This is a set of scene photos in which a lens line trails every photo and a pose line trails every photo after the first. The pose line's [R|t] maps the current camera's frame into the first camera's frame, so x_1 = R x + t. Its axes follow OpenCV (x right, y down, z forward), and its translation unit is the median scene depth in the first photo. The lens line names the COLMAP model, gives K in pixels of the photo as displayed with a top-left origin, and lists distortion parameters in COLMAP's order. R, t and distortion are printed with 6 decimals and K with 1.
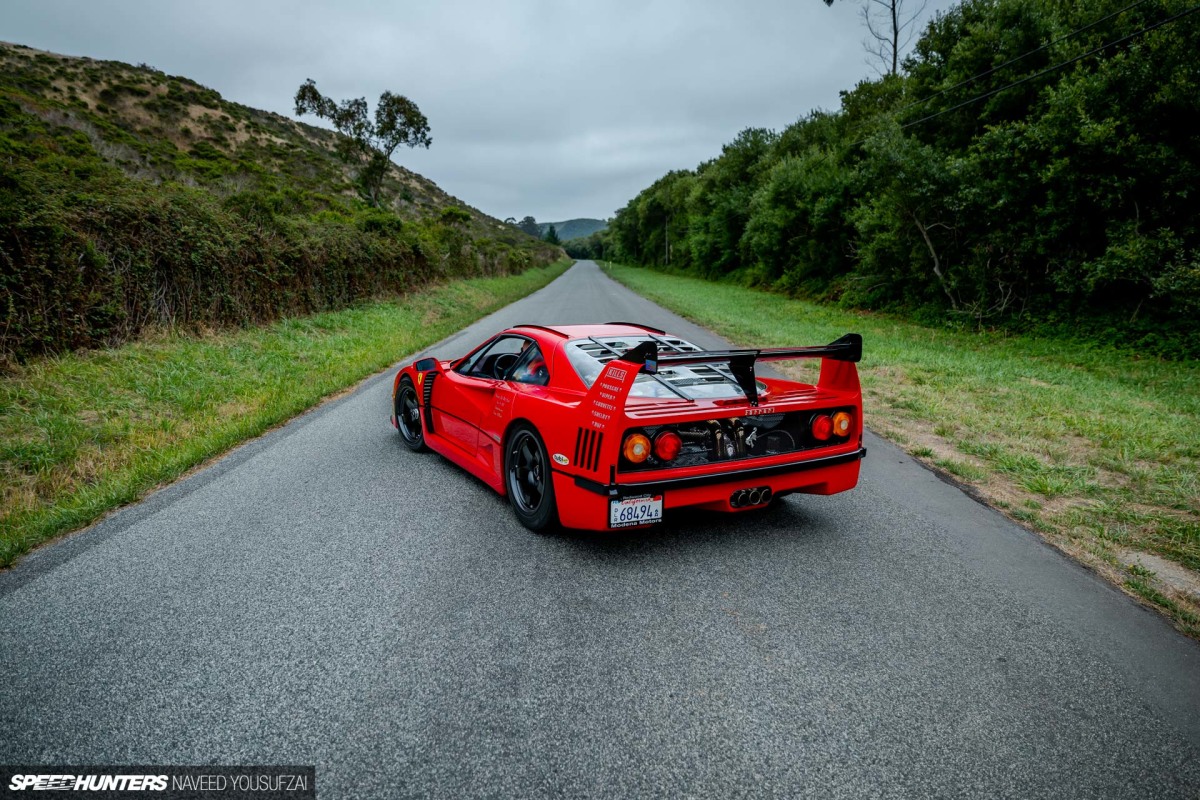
lens RADIAL K [[807.6, 0, 600.0], [0, 807.6, 440.5], [0, 0, 1]] dist [-0.048814, -0.000321]
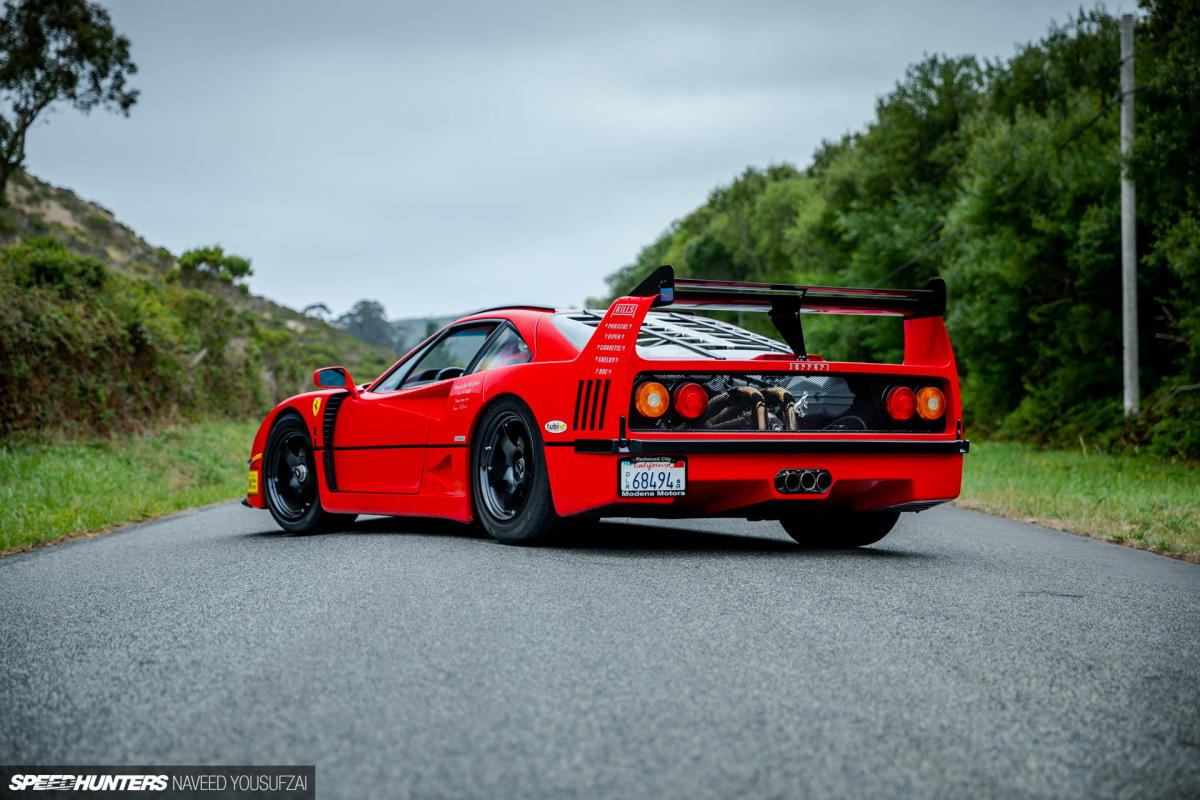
lens RADIAL K [[2297.6, 0, 600.0], [0, 2297.6, 400.0], [0, 0, 1]] dist [0.007017, 0.137343]
pose [[0.999824, -0.010446, 0.015596, -0.005432], [0.013697, 0.974109, -0.225661, 0.067848], [-0.012835, 0.225835, 0.974081, -0.159415]]
